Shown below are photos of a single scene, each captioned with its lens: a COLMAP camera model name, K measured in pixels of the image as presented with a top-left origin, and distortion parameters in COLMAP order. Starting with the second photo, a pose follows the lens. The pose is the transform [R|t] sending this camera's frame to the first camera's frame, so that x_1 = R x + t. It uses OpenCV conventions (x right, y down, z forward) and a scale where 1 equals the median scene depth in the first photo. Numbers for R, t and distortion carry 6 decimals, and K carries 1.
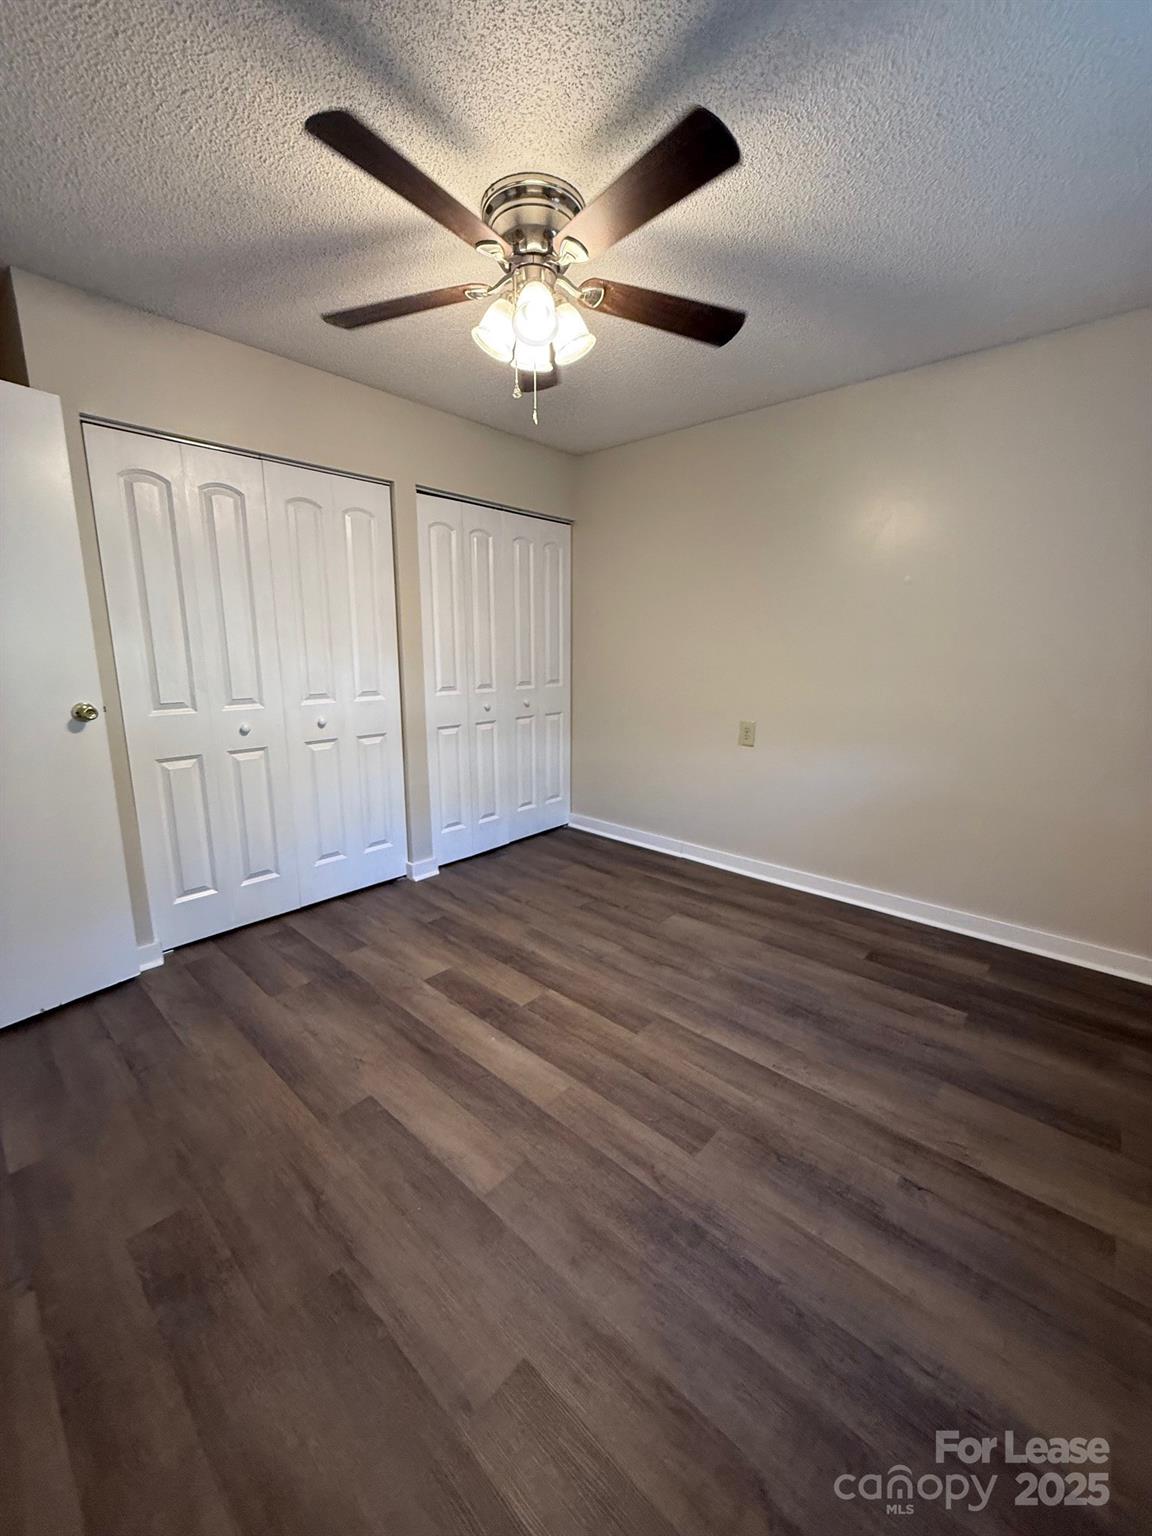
lens RADIAL K [[616.0, 0, 575.1], [0, 616.0, 761.9], [0, 0, 1]] dist [0.001332, -0.000045]
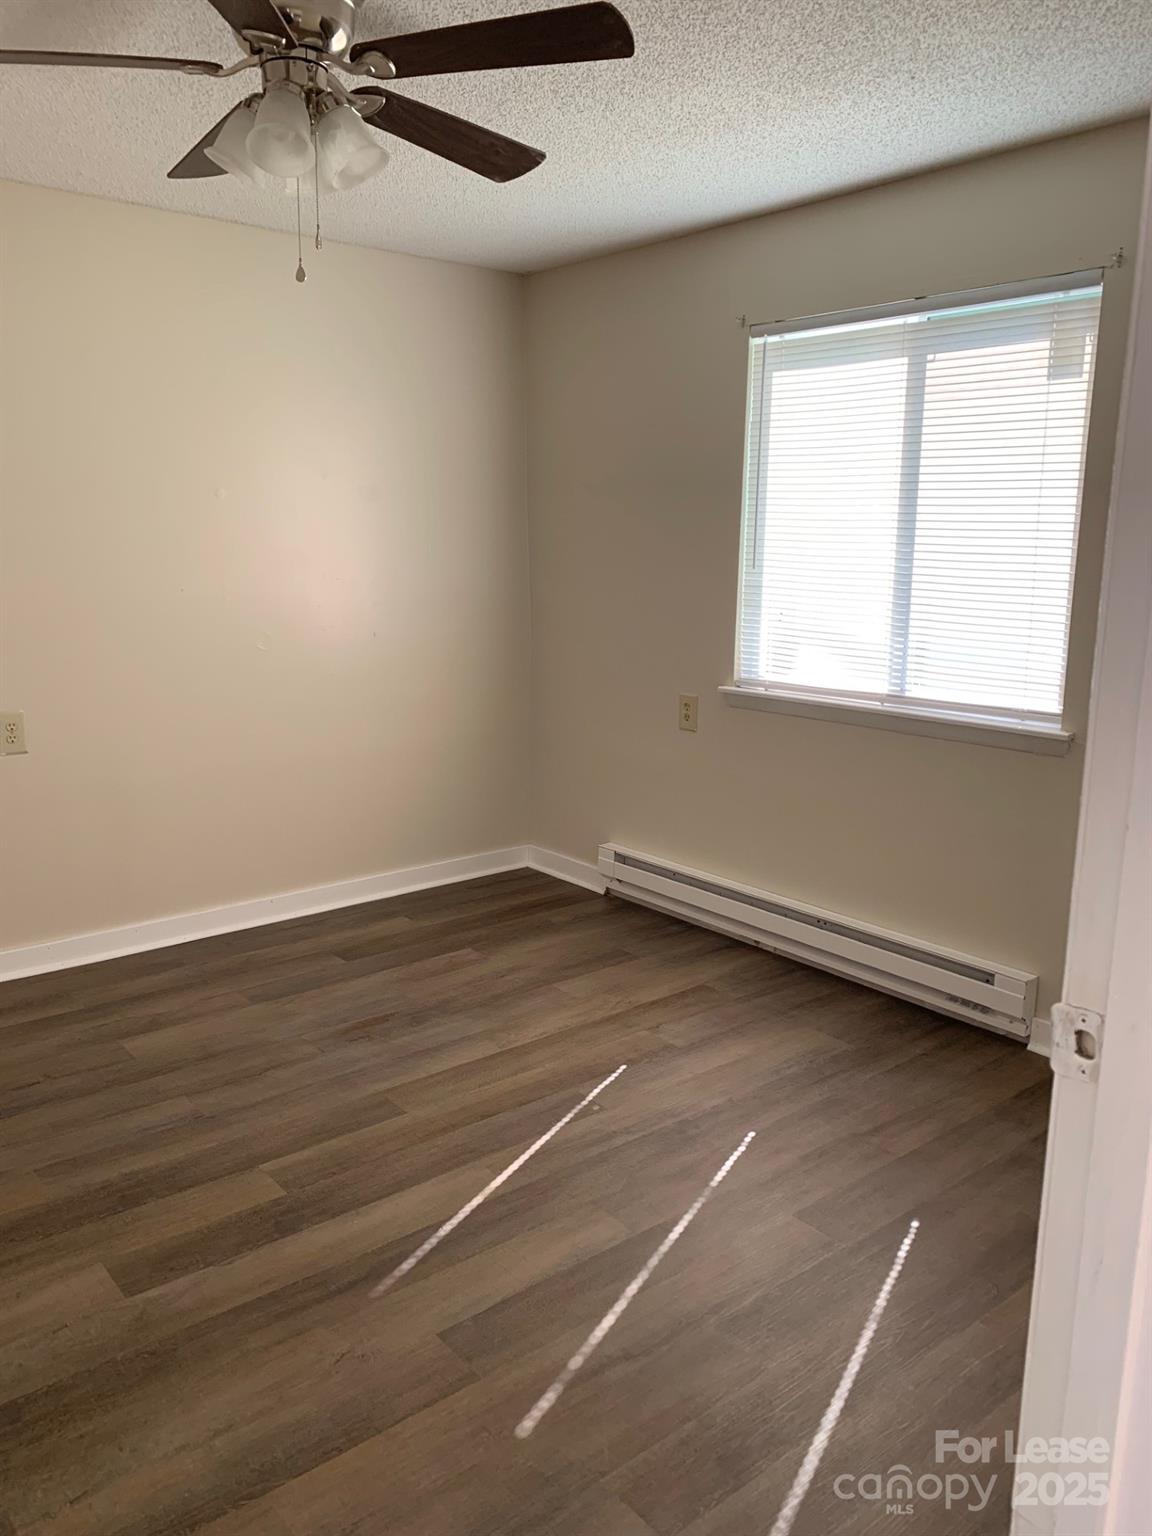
lens RADIAL K [[1180.1, 0, 568.0], [0, 1180.1, 752.0], [0, 0, 1]] dist [0.093665, -0.149377]
pose [[0.138570, -0.178961, 0.974049, -1.097806], [0.181055, 0.971539, 0.152743, -0.157086], [-0.973662, 0.155191, 0.167028, 0.449051]]
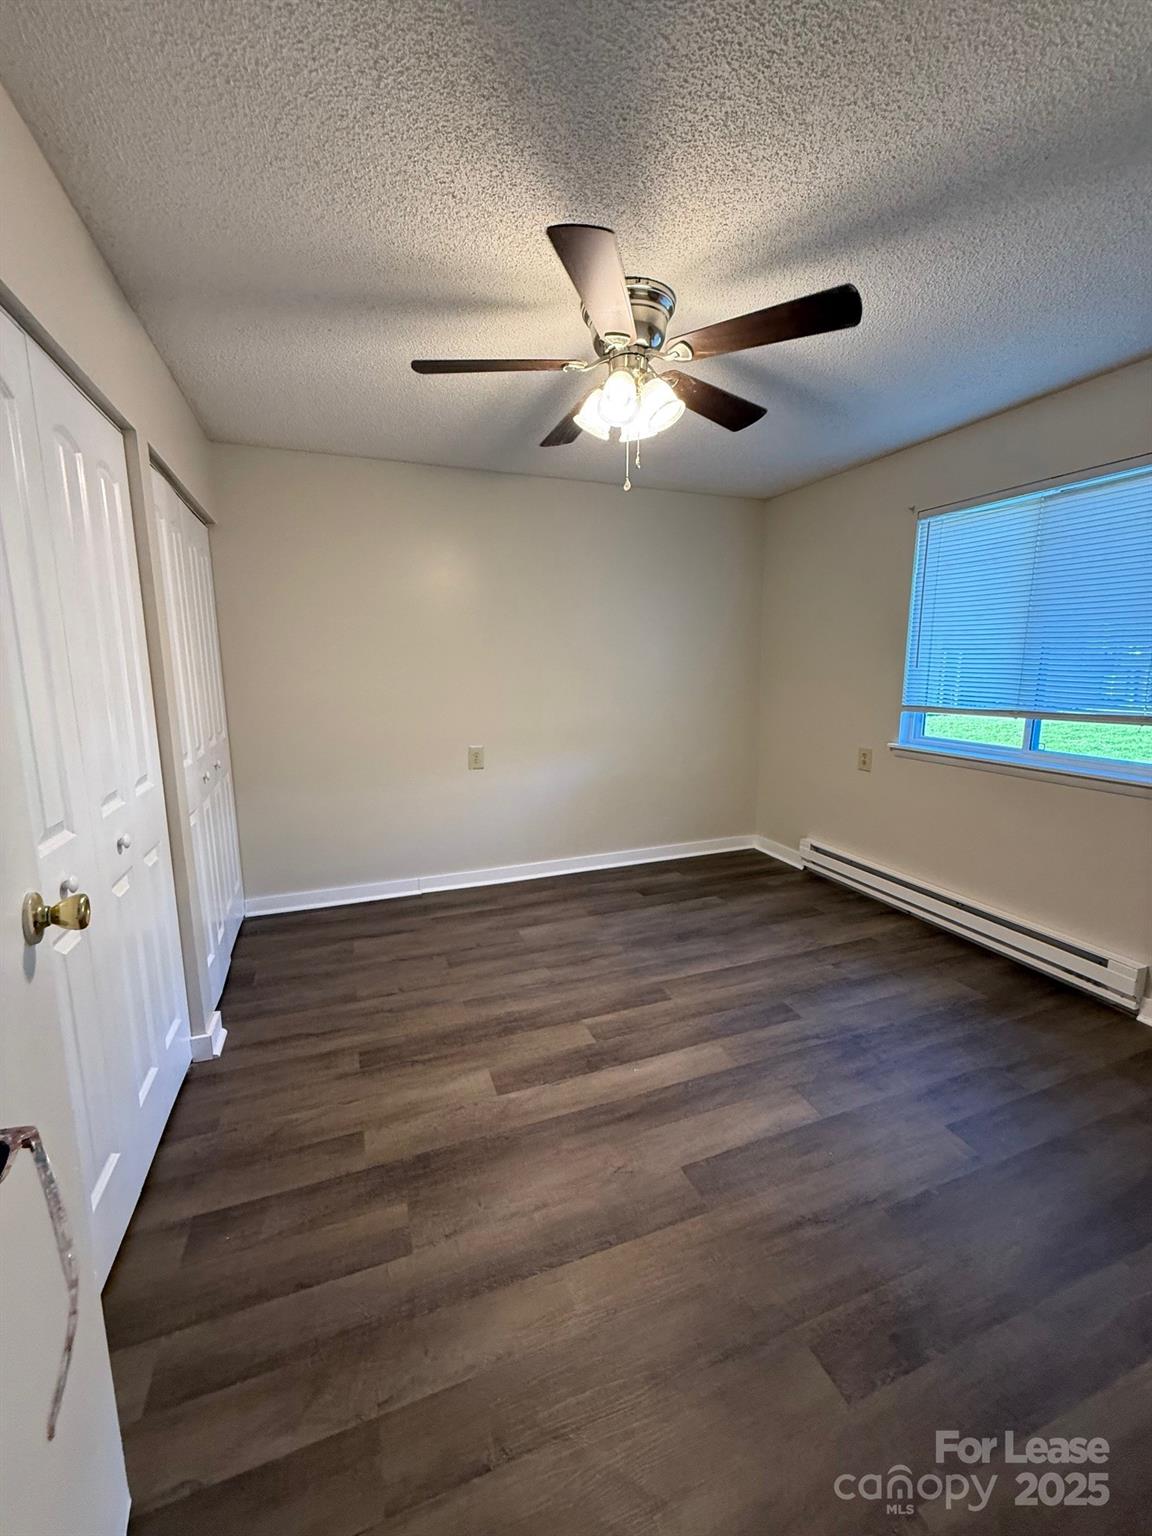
lens RADIAL K [[616.0, 0, 575.1], [0, 616.0, 761.9], [0, 0, 1]] dist [0.001332, -0.000045]
pose [[0.444693, -0.148672, 0.883258, -0.902827], [0.176421, 0.981348, 0.076360, -0.134985], [-0.878137, 0.121869, 0.462627, 0.492999]]
